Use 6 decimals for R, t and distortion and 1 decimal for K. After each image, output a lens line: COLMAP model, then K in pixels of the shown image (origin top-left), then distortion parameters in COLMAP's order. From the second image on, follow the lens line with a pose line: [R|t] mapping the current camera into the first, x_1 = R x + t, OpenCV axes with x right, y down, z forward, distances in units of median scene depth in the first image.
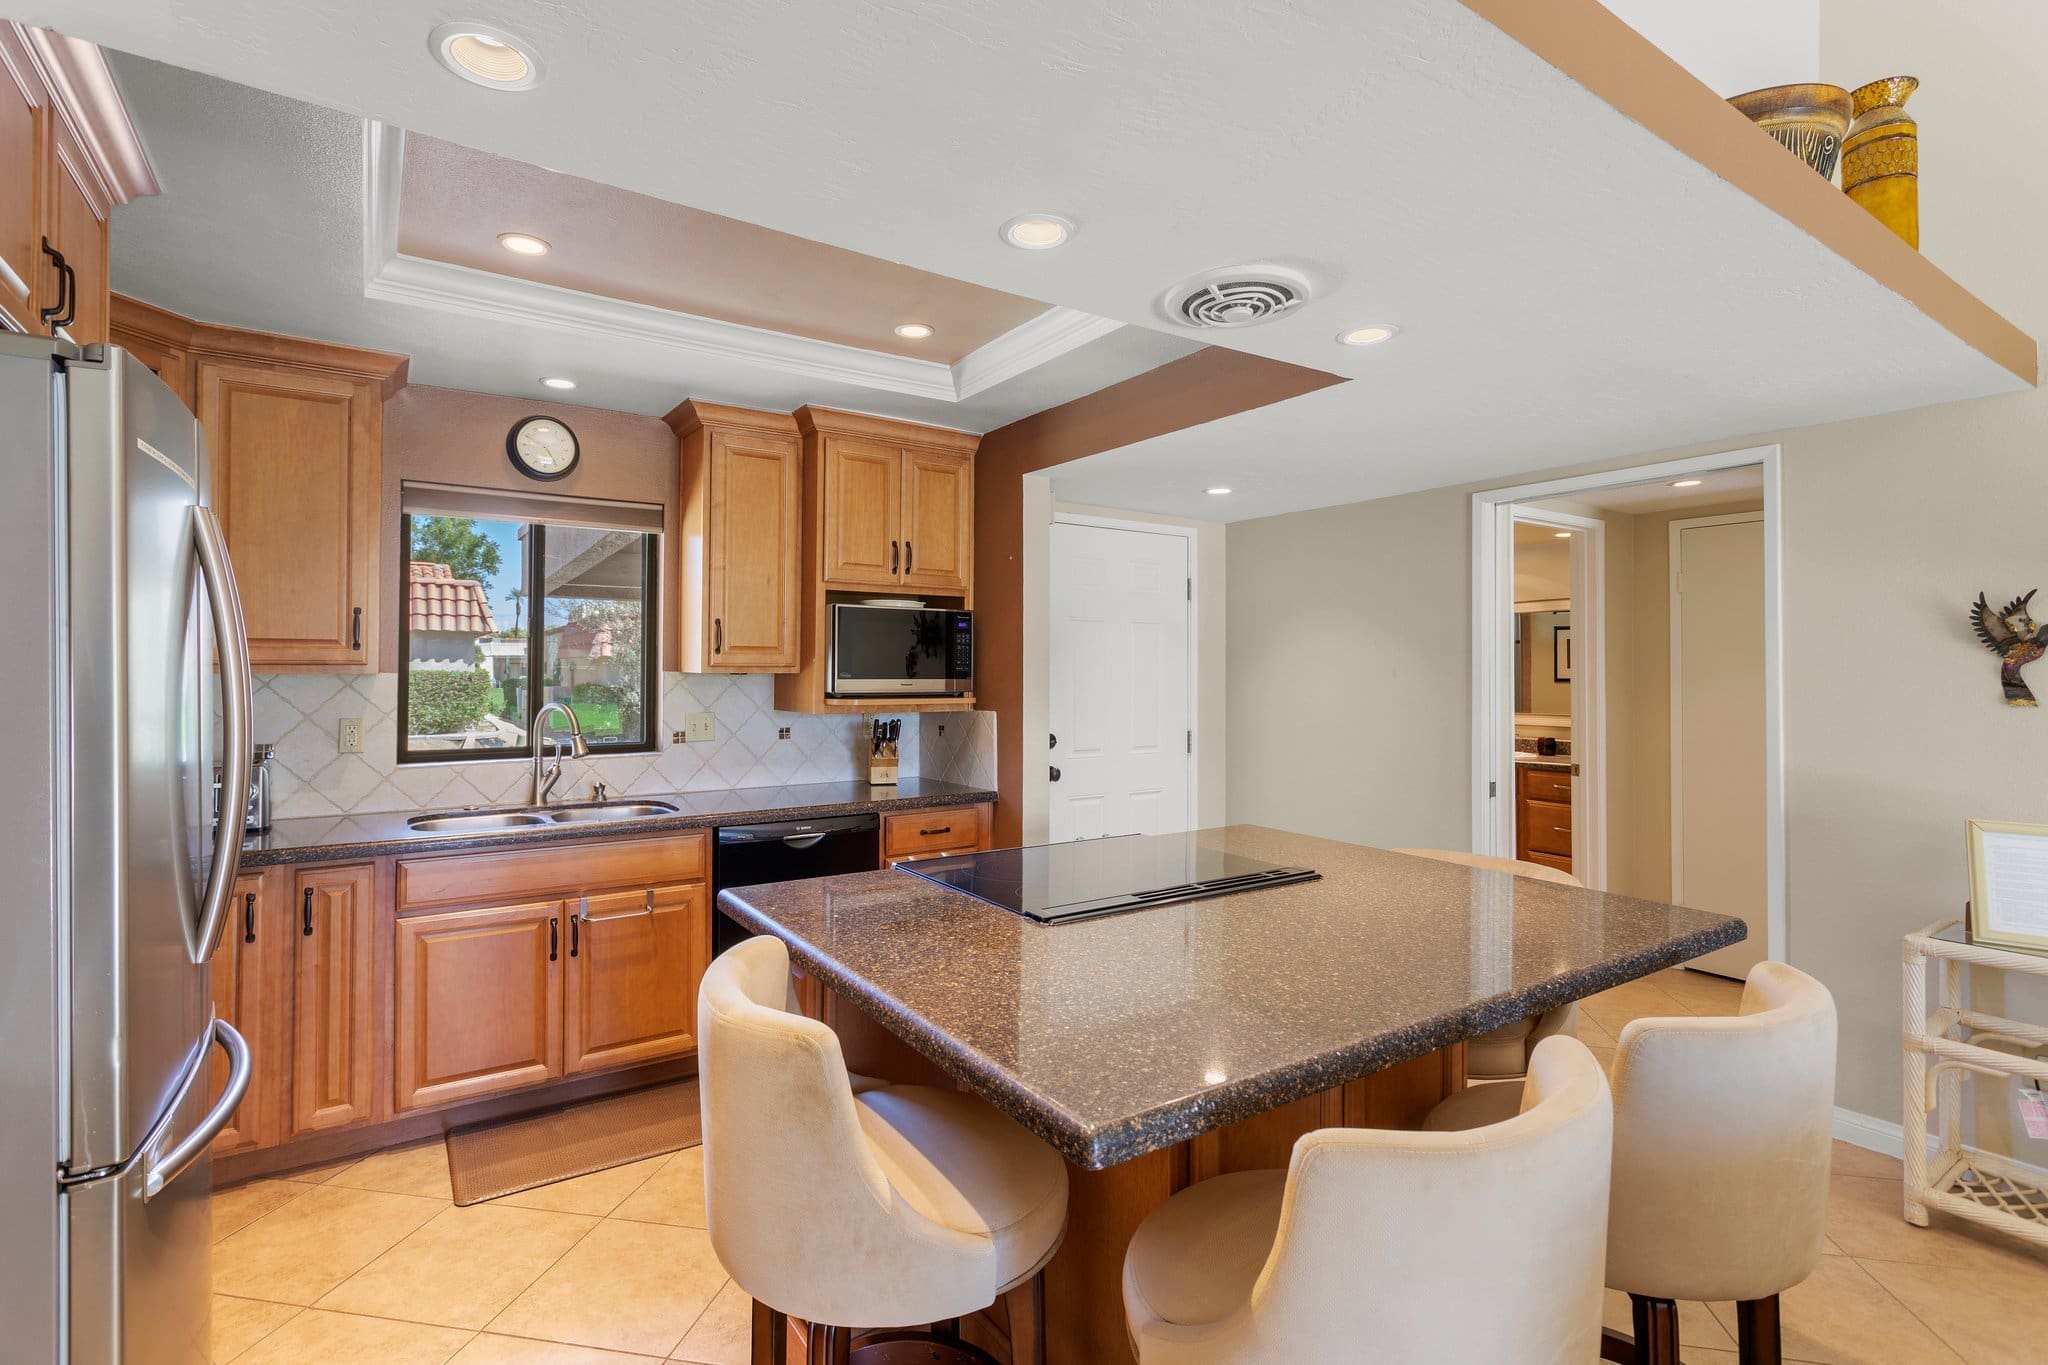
lens RADIAL K [[974.0, 0, 1021.2], [0, 974.0, 676.5], [0, 0, 1]] dist [0.003024, 0.001056]
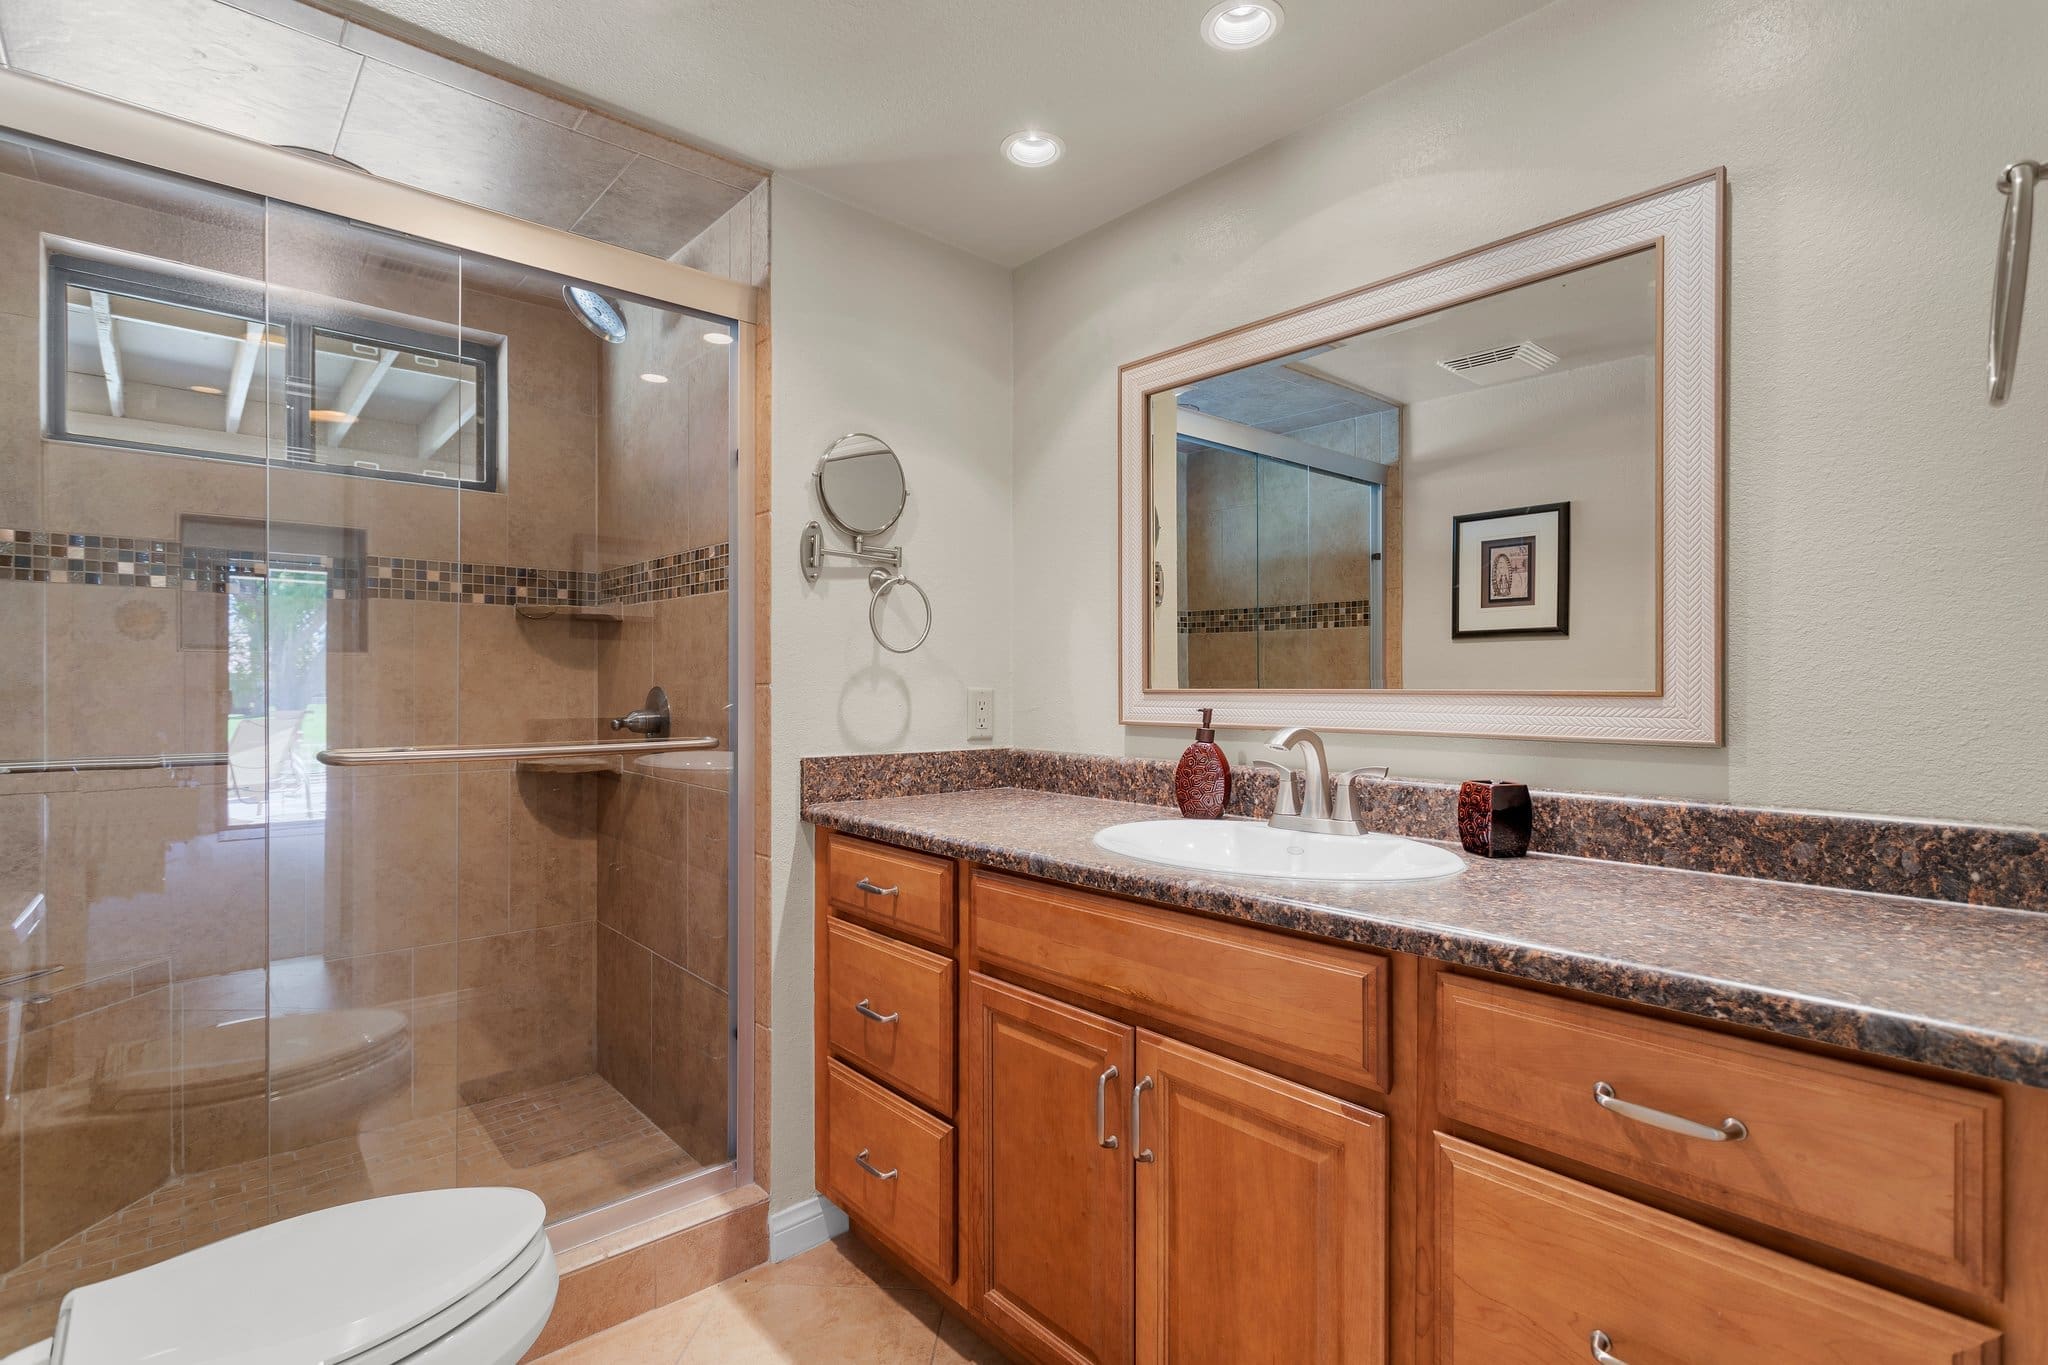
lens RADIAL K [[974.0, 0, 1021.2], [0, 974.0, 676.5], [0, 0, 1]] dist [0.003024, 0.001056]
pose [[0.992465, 0.002396, 0.122503, 0.389400], [-0.001501, 0.999972, -0.007392, 0.037773], [-0.122517, 0.007153, 0.992441, 0.769657]]
